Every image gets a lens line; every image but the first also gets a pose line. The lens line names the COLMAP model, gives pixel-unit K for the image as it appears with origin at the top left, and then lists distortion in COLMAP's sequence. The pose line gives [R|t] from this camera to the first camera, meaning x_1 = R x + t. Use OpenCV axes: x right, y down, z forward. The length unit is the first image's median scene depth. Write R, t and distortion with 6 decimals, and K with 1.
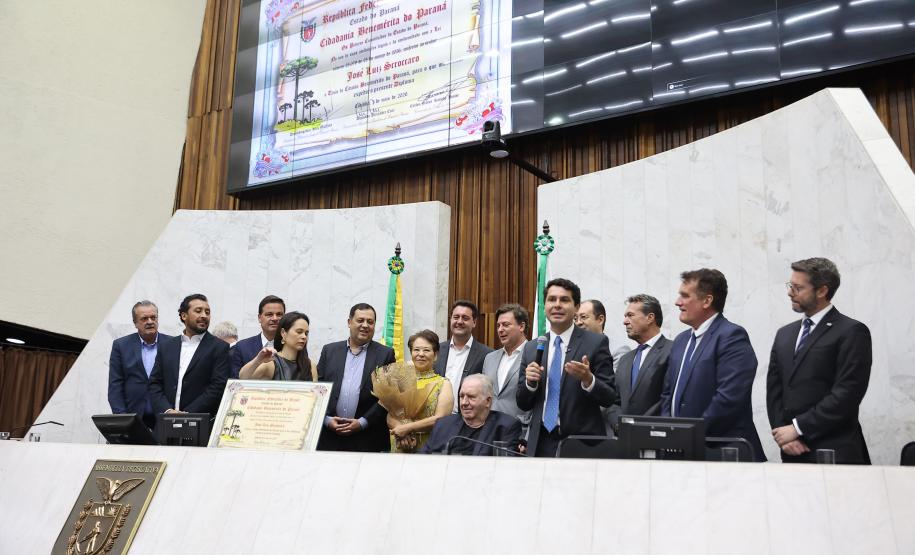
lens RADIAL K [[833.5, 0, 457.3], [0, 833.5, 296.8], [0, 0, 1]] dist [-0.014087, -0.017050]
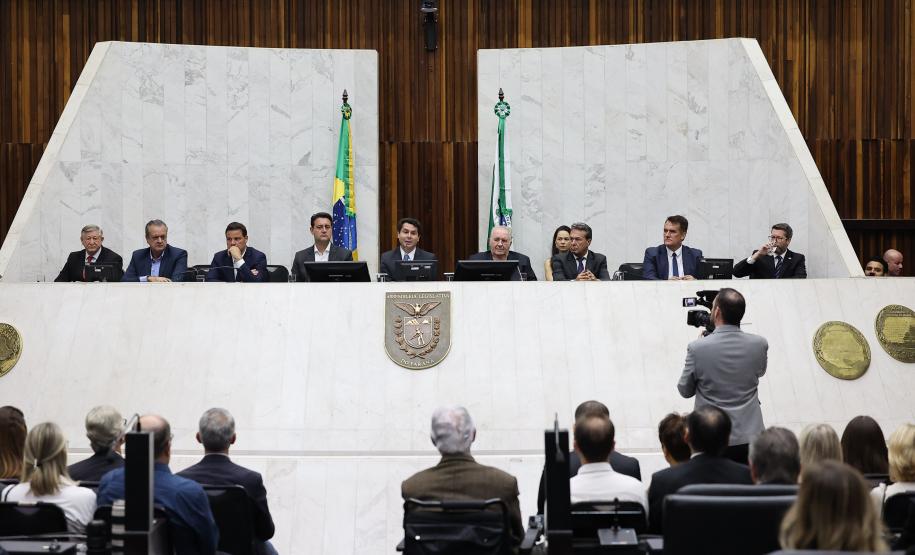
lens RADIAL K [[1840.4, 0, 398.0], [0, 1840.4, 277.2], [0, 0, 1]] dist [0.010625, 0.115371]
pose [[0.867972, -0.036690, 0.495256, -1.304178], [-0.061875, 0.981506, 0.181153, -0.284452], [-0.492744, -0.187880, 0.849650, -1.205624]]
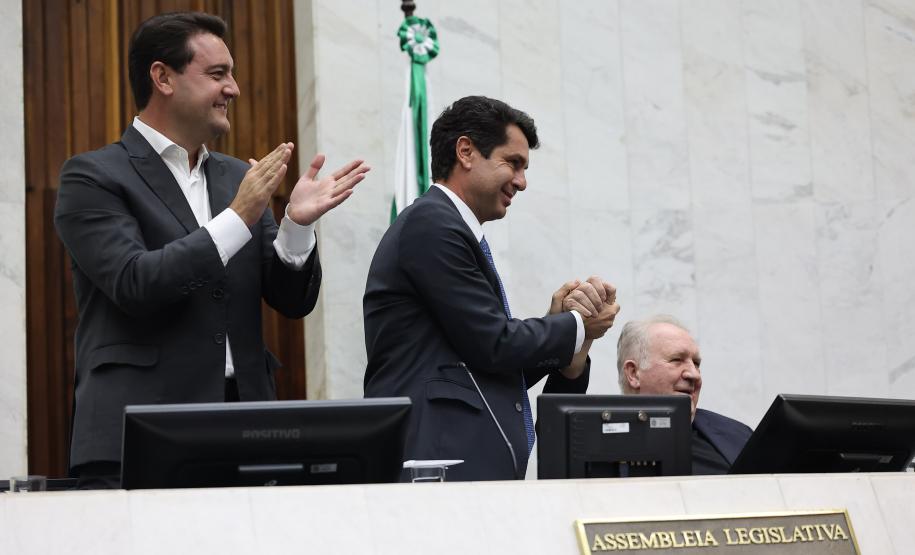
lens RADIAL K [[2220.4, 0, 441.0], [0, 2220.4, 277.7], [0, 0, 1]] dist [-0.000452, 0.155491]
pose [[0.580463, 0.068576, 0.811394, -0.733899], [-0.089510, 0.995783, -0.020125, 0.073078], [-0.809352, -0.060946, 0.584154, 0.317453]]
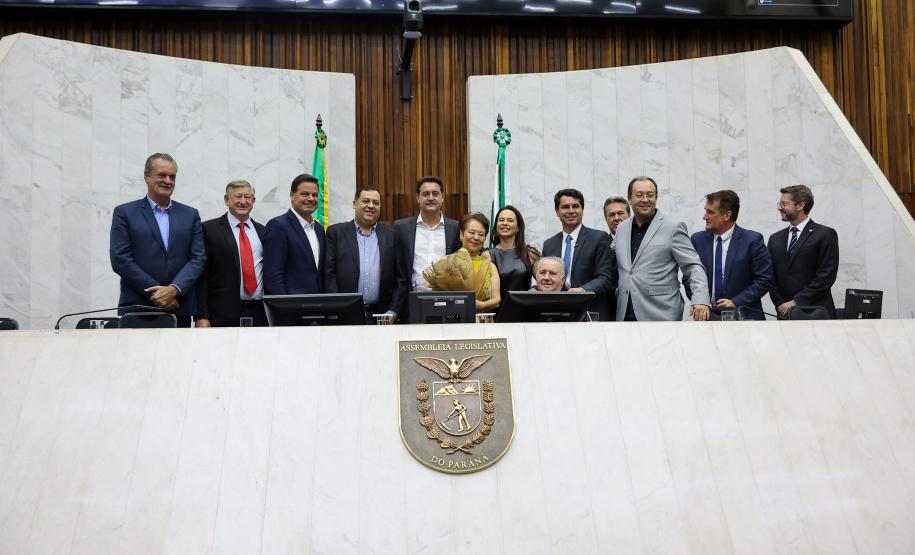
lens RADIAL K [[911.5, 0, 444.2], [0, 911.5, 281.9], [0, 0, 1]] dist [0.010738, -0.003851]
pose [[0.798540, 0.002631, 0.601936, -0.617873], [-0.073219, 0.992990, 0.092793, 0.018049], [-0.597473, -0.118172, 0.793134, 0.092346]]
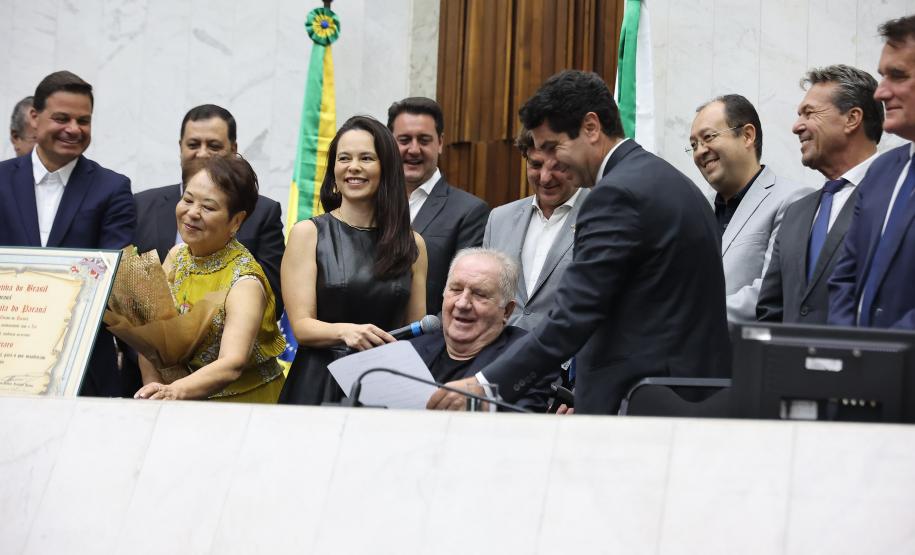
lens RADIAL K [[1679.5, 0, 457.6], [0, 1679.5, 322.4], [0, 0, 1]] dist [-0.007843, -0.040307]
pose [[0.999282, 0.014130, -0.035167, 0.039345], [-0.010152, 0.993789, 0.110812, 0.023178], [0.036514, -0.110376, 0.993219, 0.059325]]
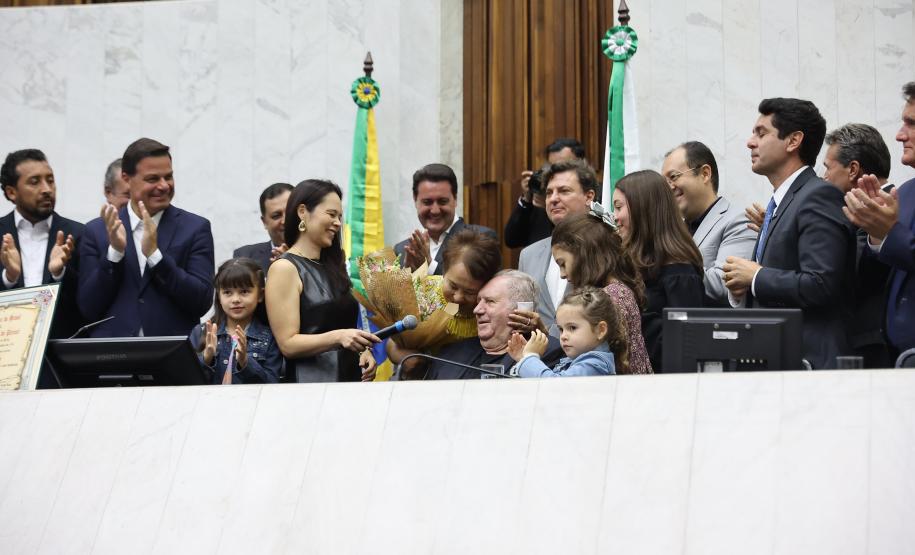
lens RADIAL K [[1679.5, 0, 457.6], [0, 1679.5, 322.4], [0, 0, 1]] dist [-0.007843, -0.040307]
pose [[0.997279, -0.030233, -0.067241, 0.062235], [0.036240, 0.995283, 0.089990, 0.017137], [0.064203, -0.092182, 0.993670, -0.128451]]
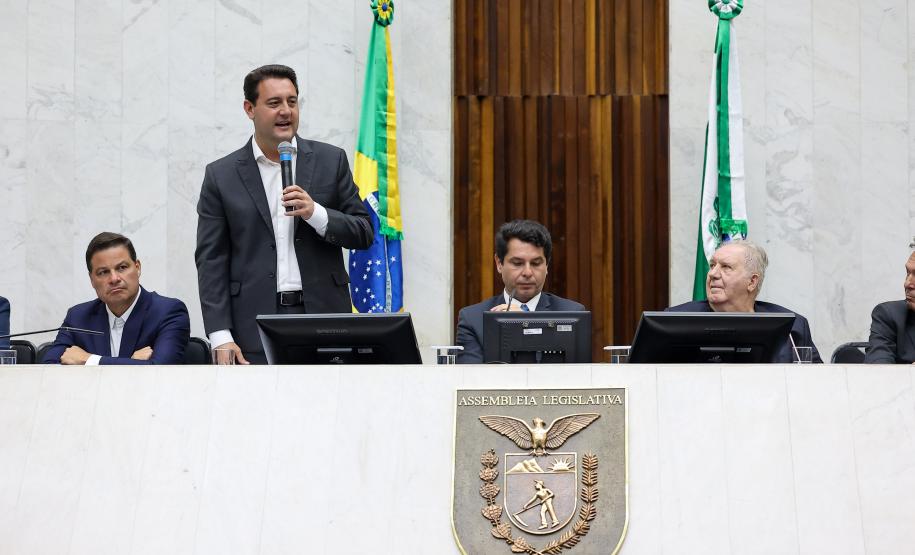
lens RADIAL K [[2421.8, 0, 390.3], [0, 2421.8, 277.9], [0, 0, 1]] dist [-0.001995, 0.622684]
pose [[0.890332, -0.004510, 0.455289, -0.784291], [-0.059367, 0.990264, 0.125904, -0.065308], [-0.451424, -0.139125, 0.881397, -0.330592]]
